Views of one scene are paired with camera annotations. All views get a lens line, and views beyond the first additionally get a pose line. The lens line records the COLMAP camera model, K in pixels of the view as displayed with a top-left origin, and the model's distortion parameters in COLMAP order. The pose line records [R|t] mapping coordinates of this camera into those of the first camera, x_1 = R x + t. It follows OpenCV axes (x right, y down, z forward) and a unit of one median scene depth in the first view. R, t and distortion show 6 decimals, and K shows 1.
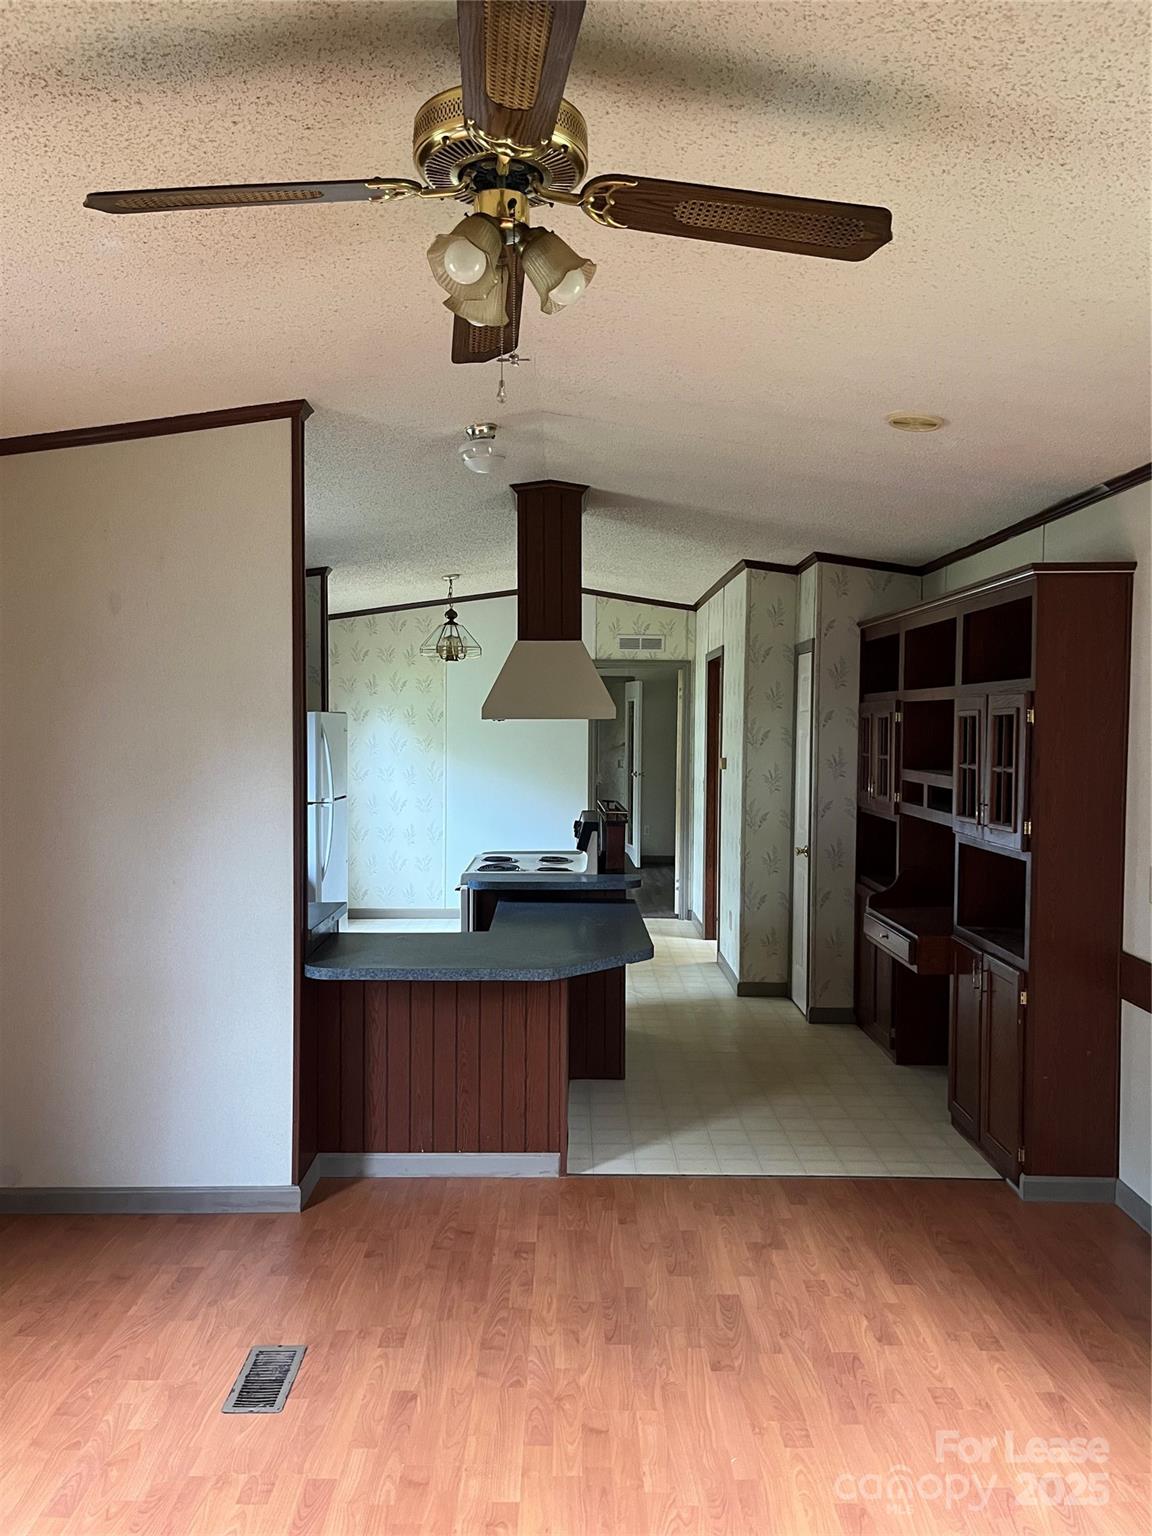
lens RADIAL K [[1162.8, 0, 575.0], [0, 1162.8, 763.1], [0, 0, 1]] dist [0.065506, -0.004391]
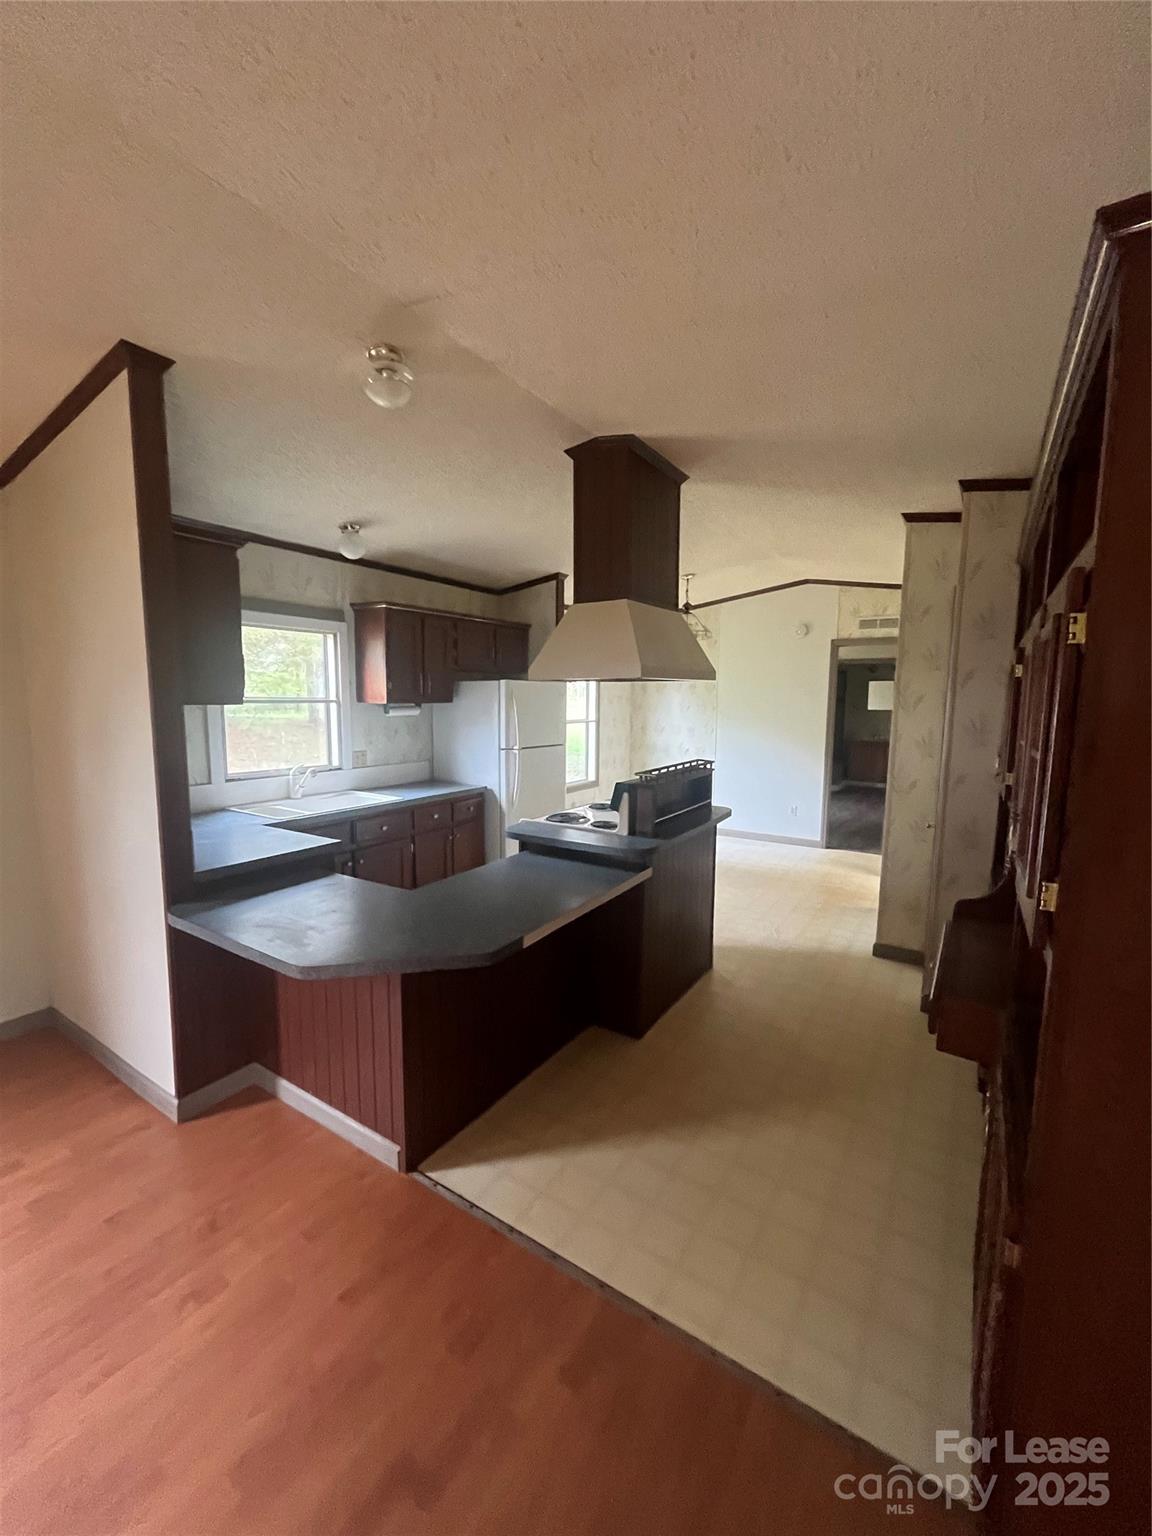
lens RADIAL K [[616.8, 0, 566.1], [0, 616.8, 774.1], [0, 0, 1]] dist [-0.001129, 0.000107]
pose [[0.831973, 0.068349, -0.550591, 0.410161], [-0.019914, 0.995422, 0.093477, -0.008326], [0.554459, -0.066806, 0.829525, 0.829117]]
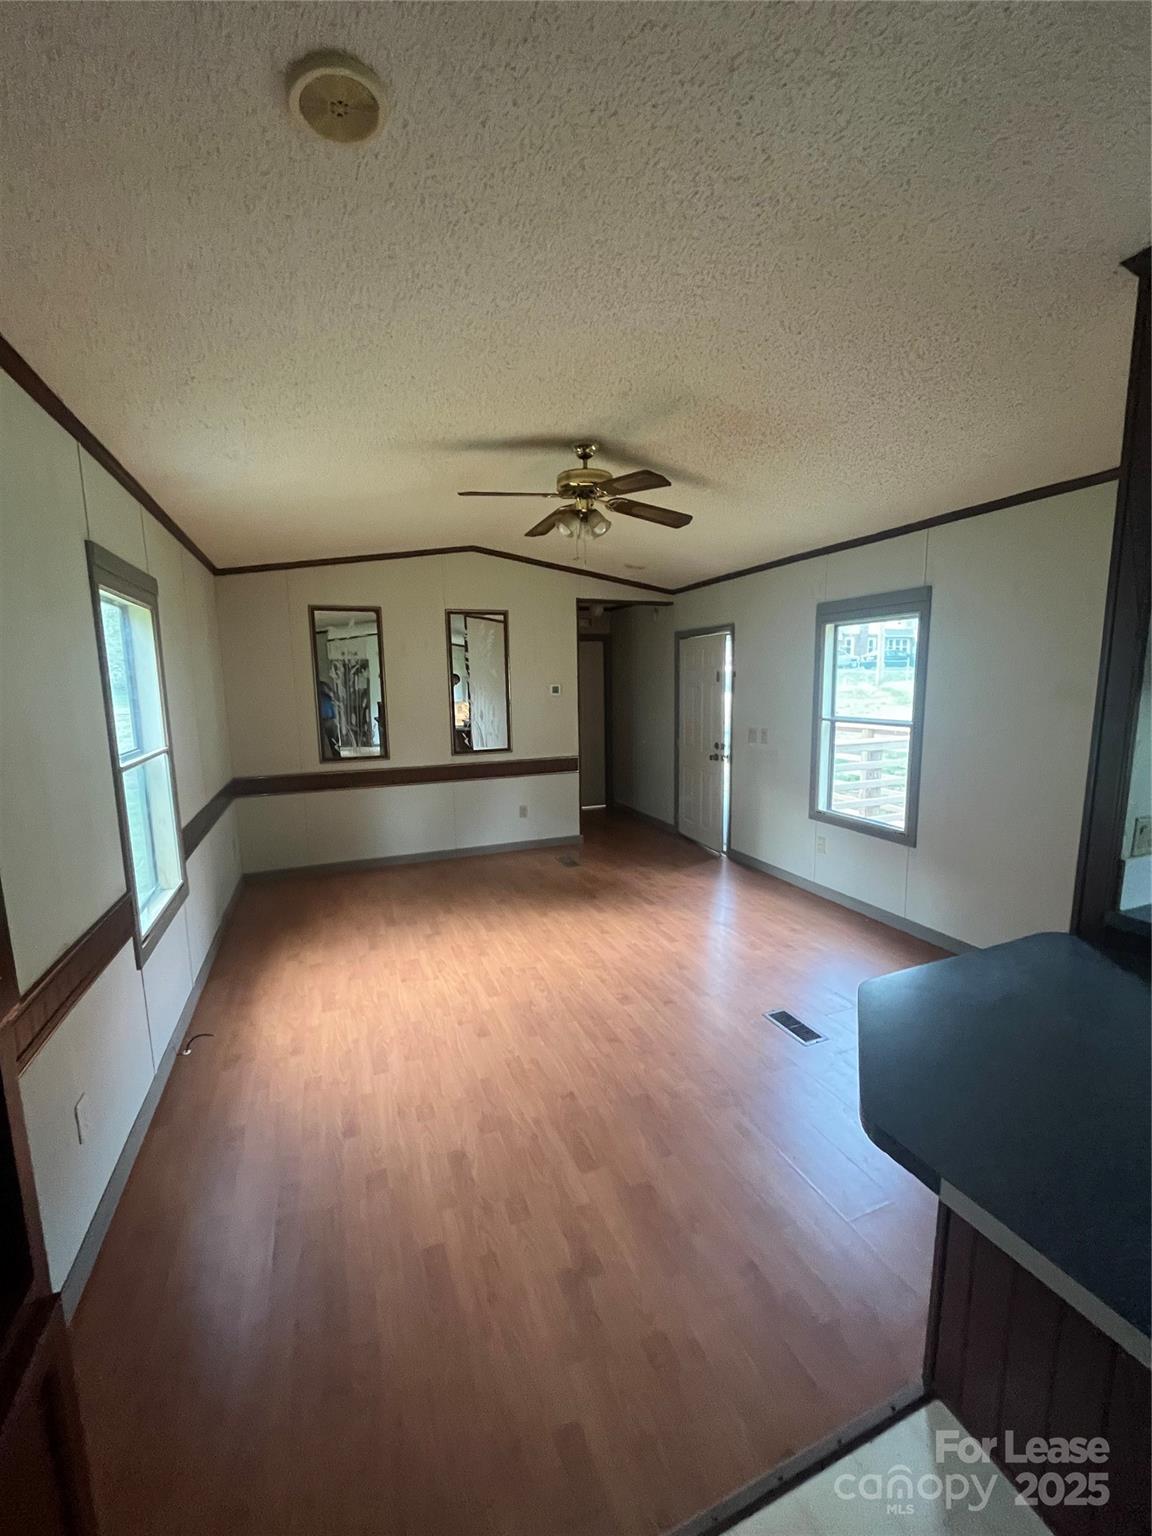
lens RADIAL K [[616.8, 0, 576.7], [0, 616.8, 769.8], [0, 0, 1]] dist [-0.001129, 0.000107]
pose [[-0.927132, 0.061329, -0.369682, 0.326931], [-0.003663, 0.984987, 0.172592, -0.035242], [0.374717, 0.161370, -0.912988, 1.424984]]
